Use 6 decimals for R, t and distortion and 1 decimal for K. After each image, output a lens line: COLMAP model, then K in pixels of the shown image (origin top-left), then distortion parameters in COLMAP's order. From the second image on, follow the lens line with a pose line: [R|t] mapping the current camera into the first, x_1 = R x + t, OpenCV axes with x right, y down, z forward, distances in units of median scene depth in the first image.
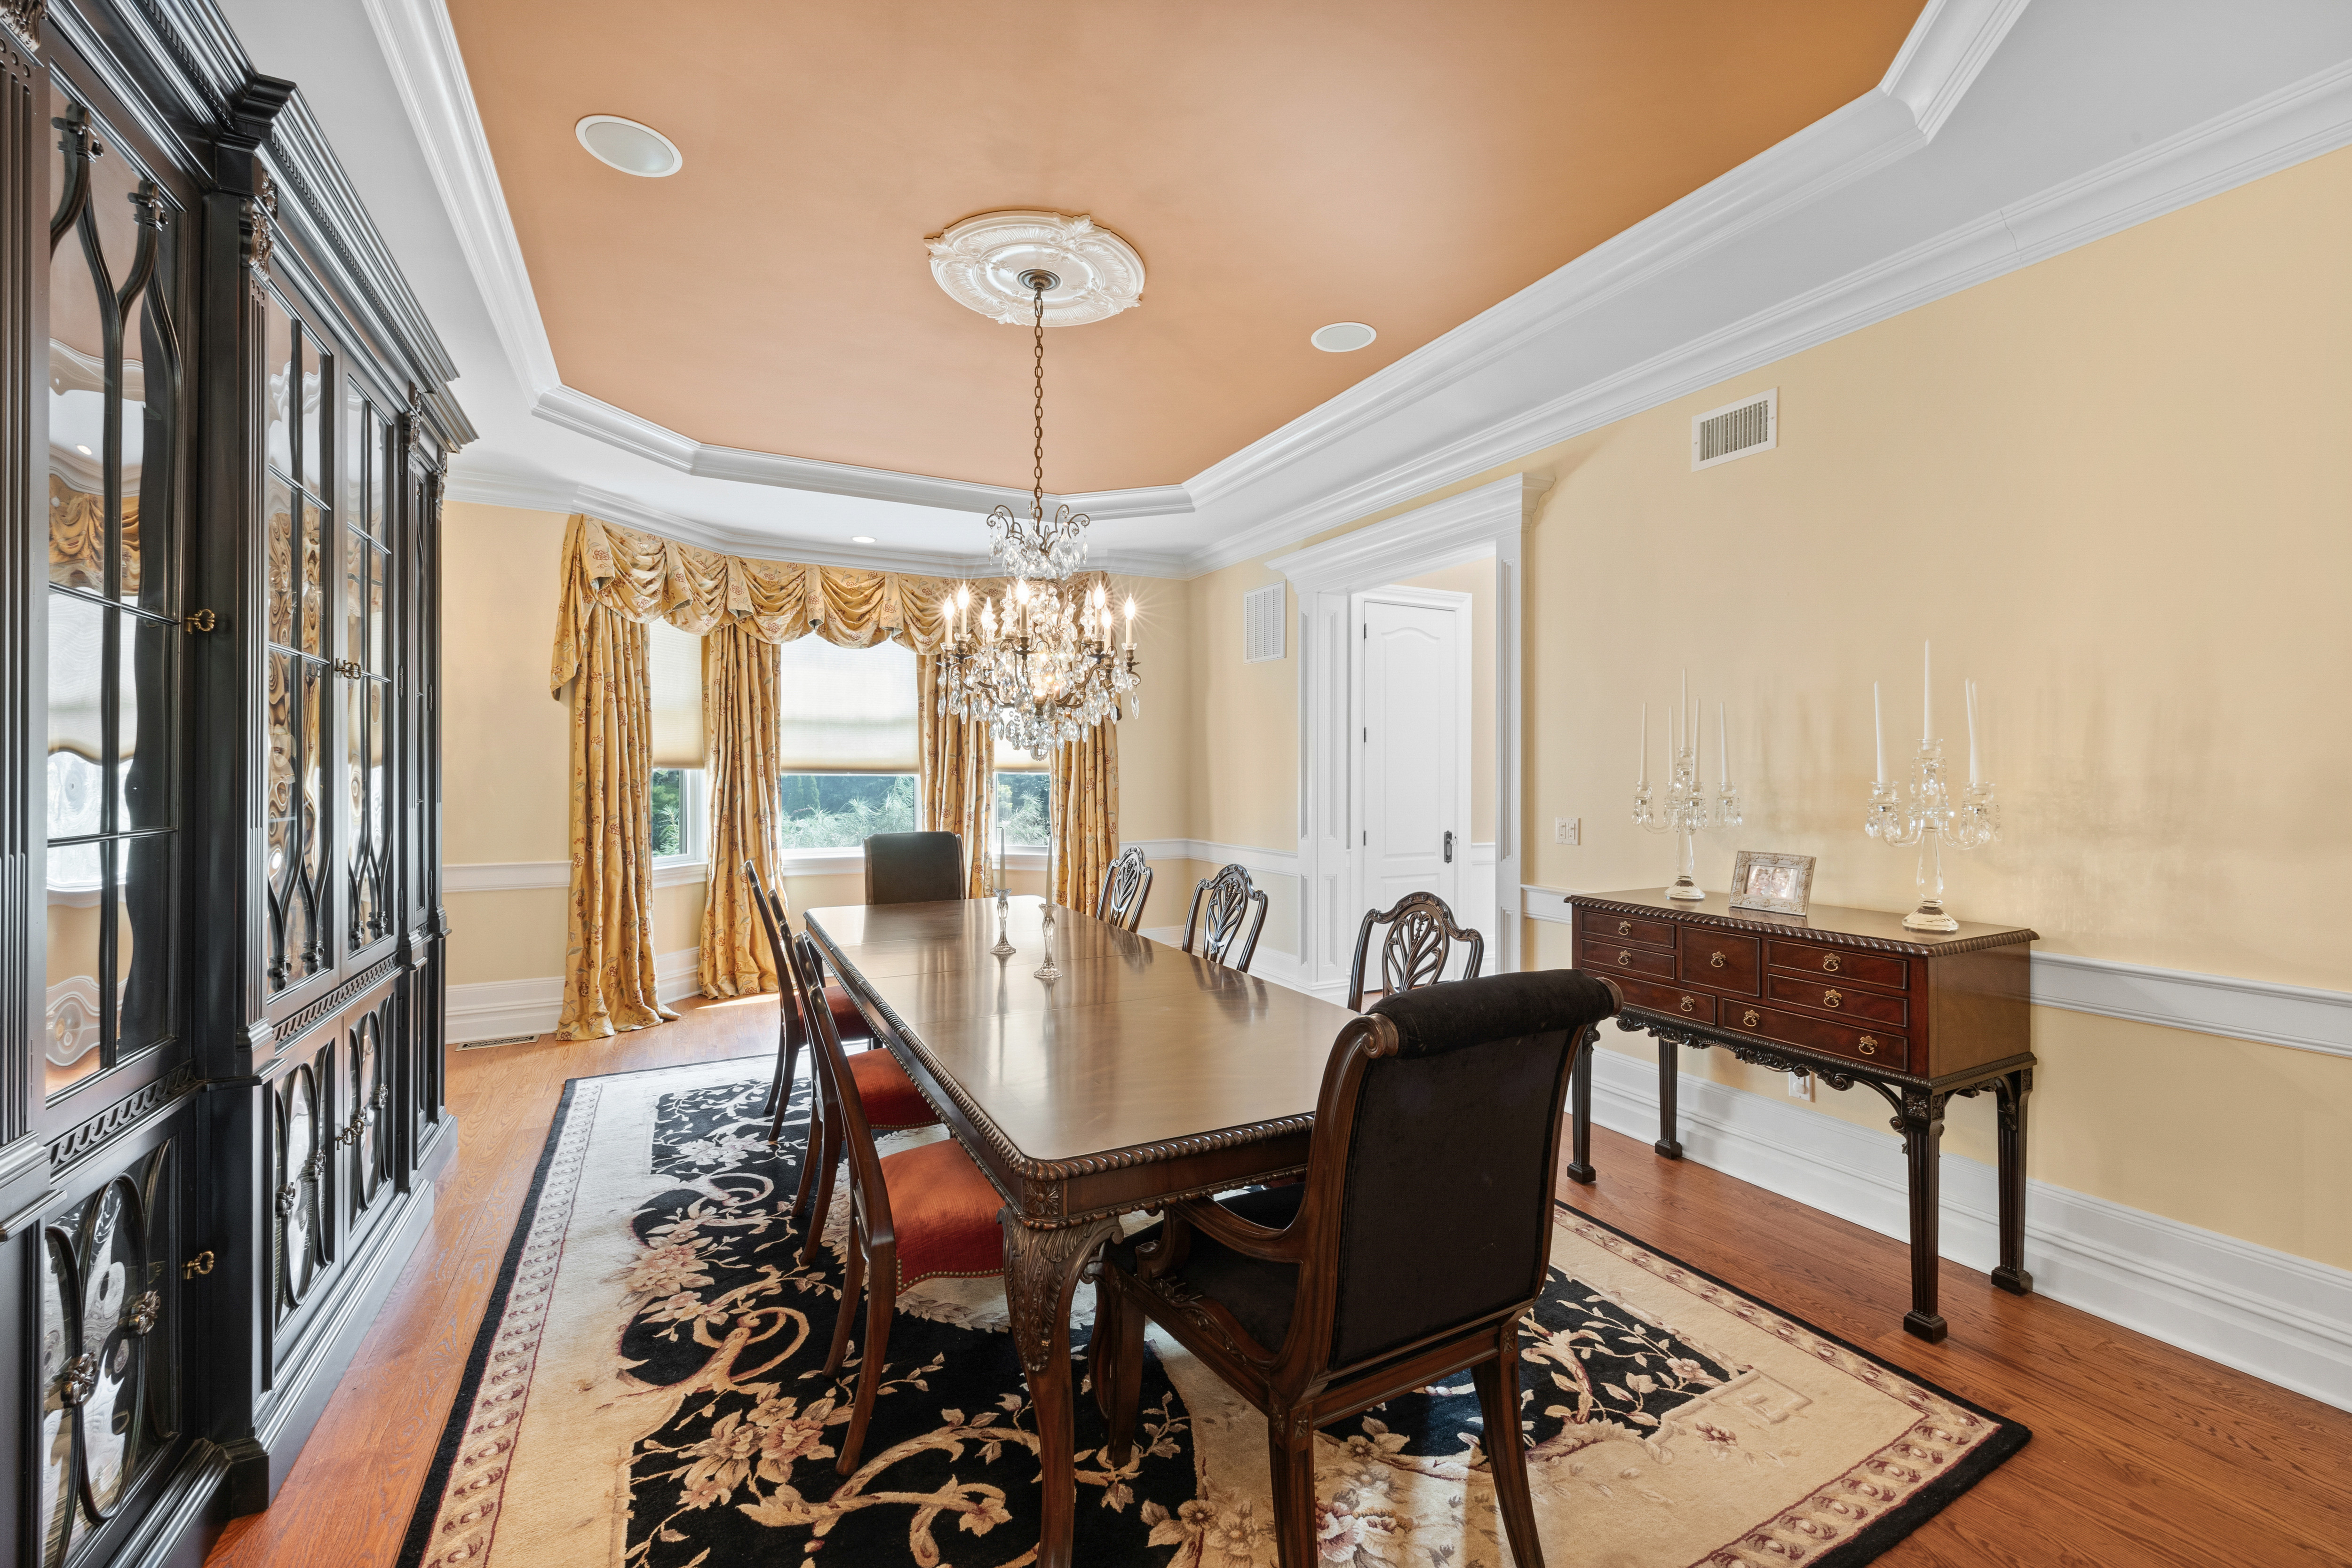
lens RADIAL K [[954.2, 0, 1176.7], [0, 954.2, 759.5], [0, 0, 1]] dist [0.005008, -0.000344]
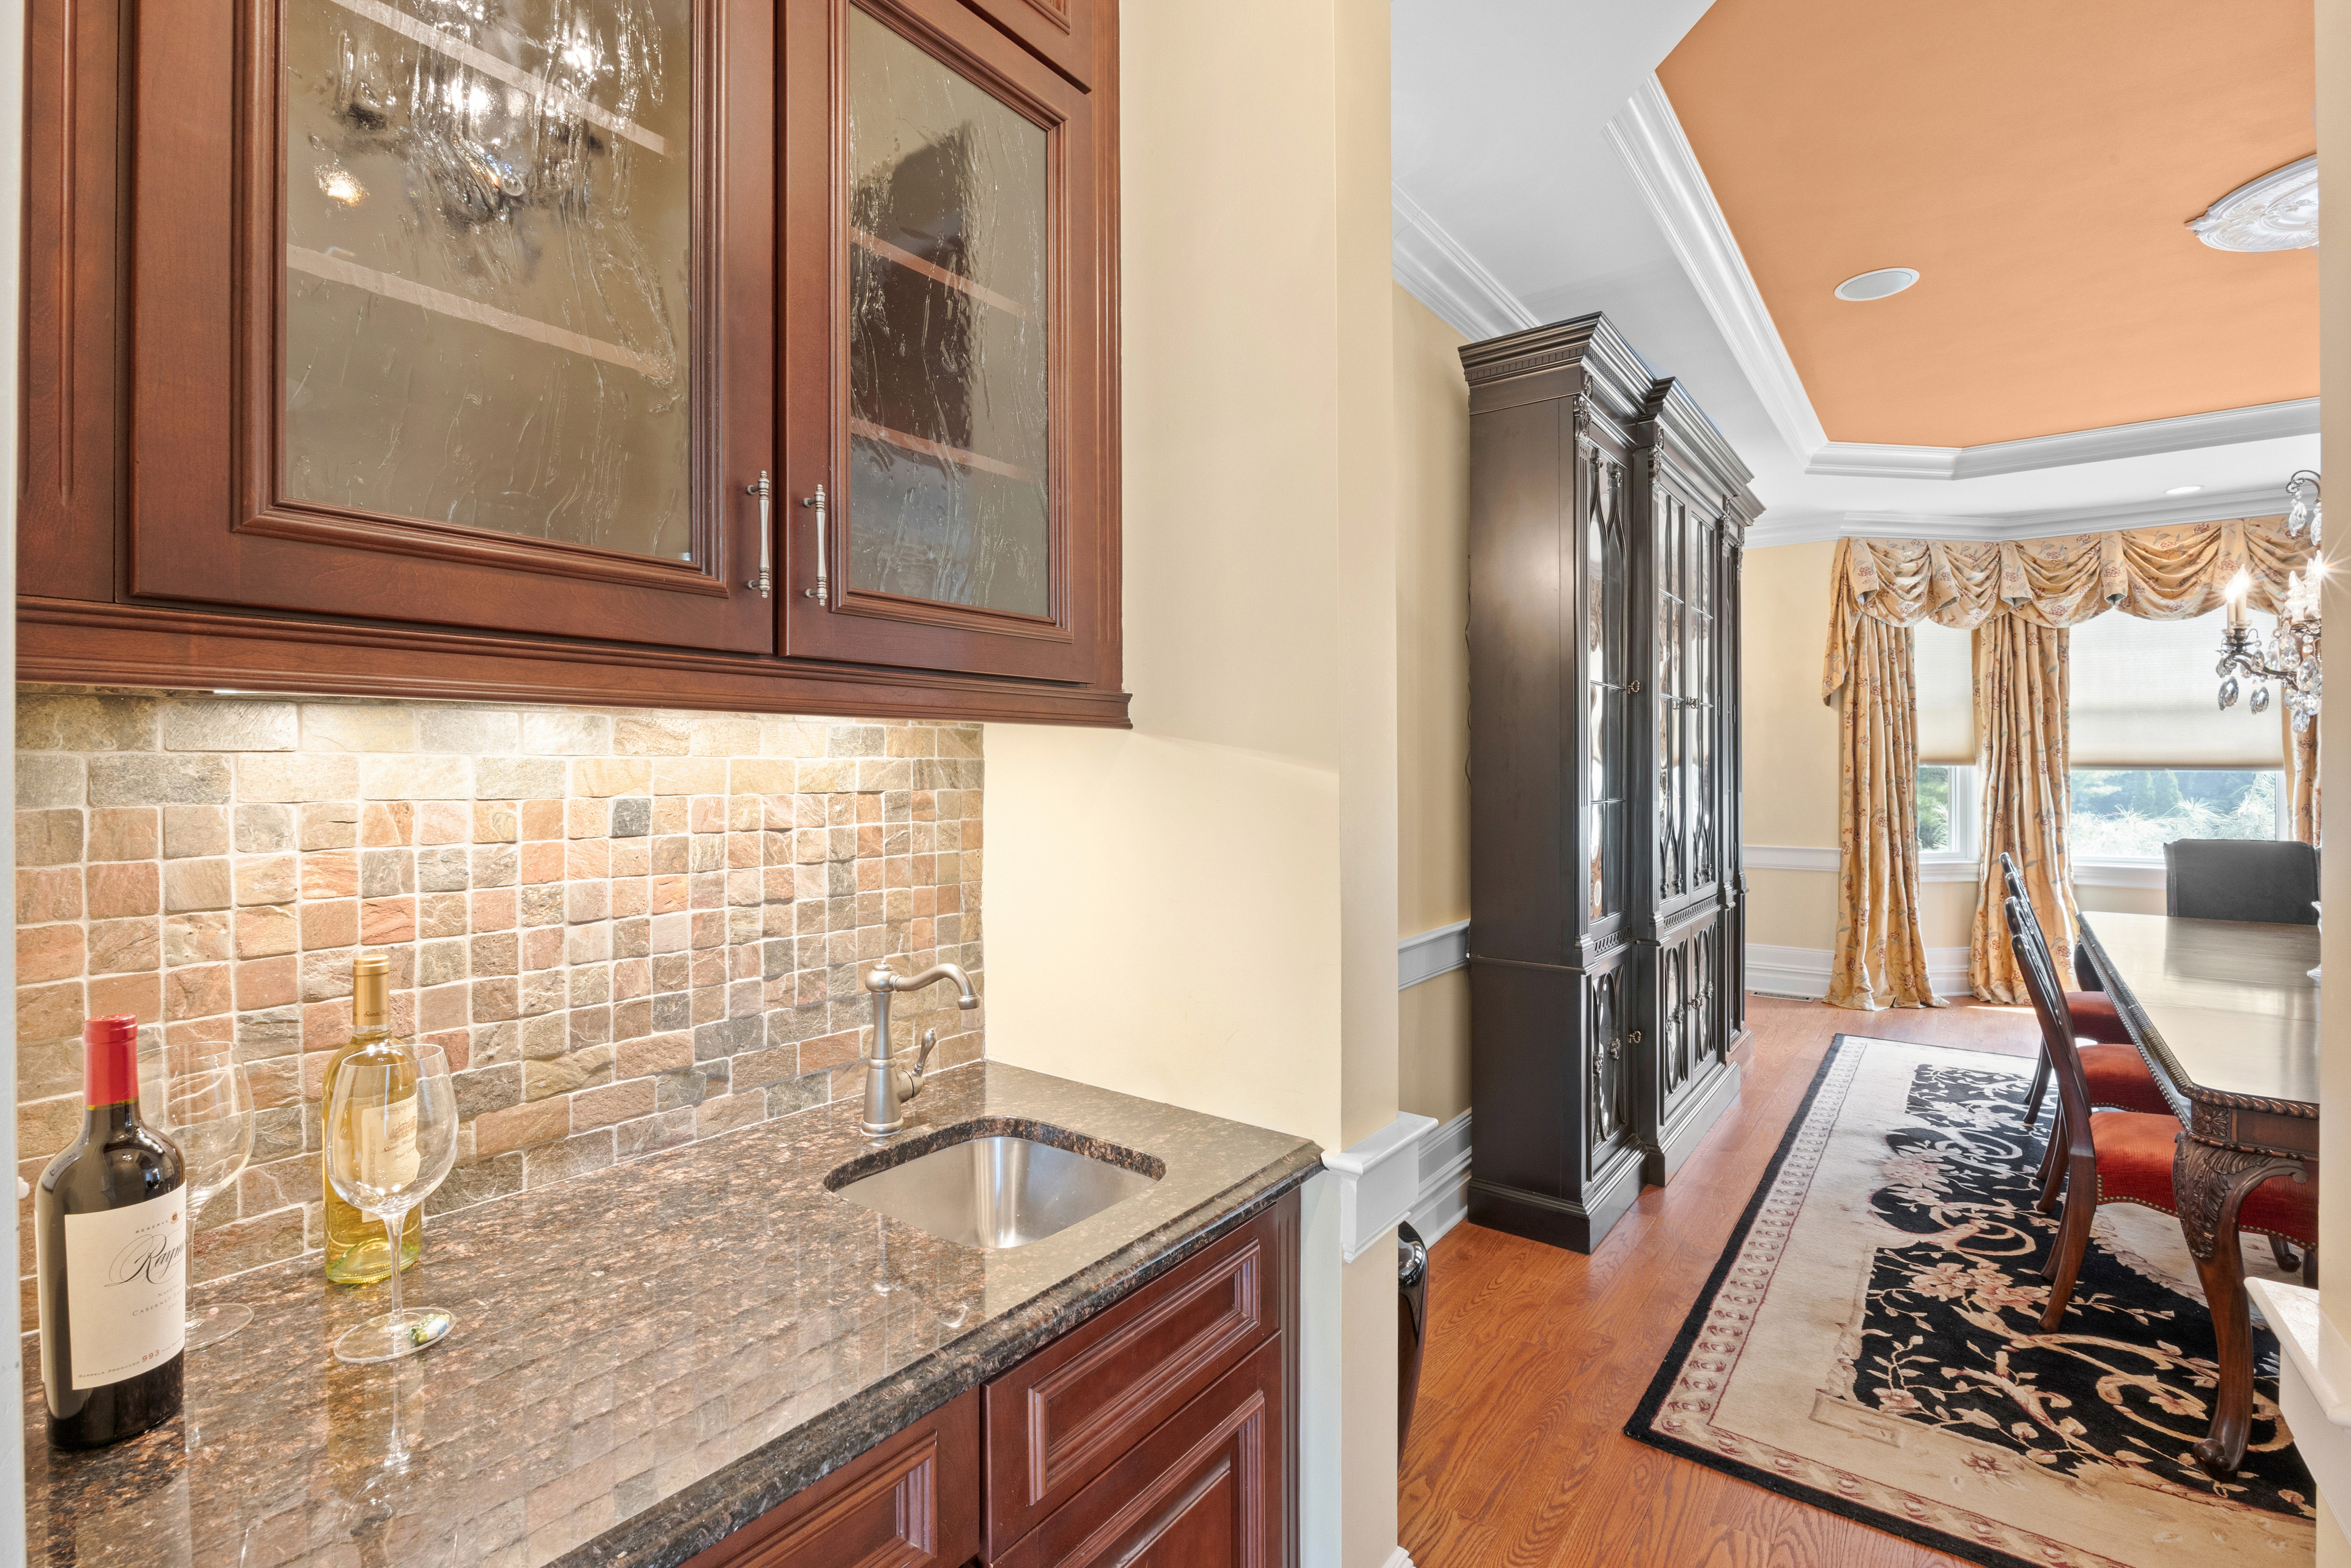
lens RADIAL K [[1063.6, 0, 1175.5], [0, 1063.6, 784.0], [0, 0, 1]] dist [-0.009428, 0.000025]
pose [[0.425916, 0.009602, -0.904712, 0.221601], [0.014863, 0.999735, 0.017607, -0.003798], [0.904641, -0.020946, 0.425660, -0.326425]]
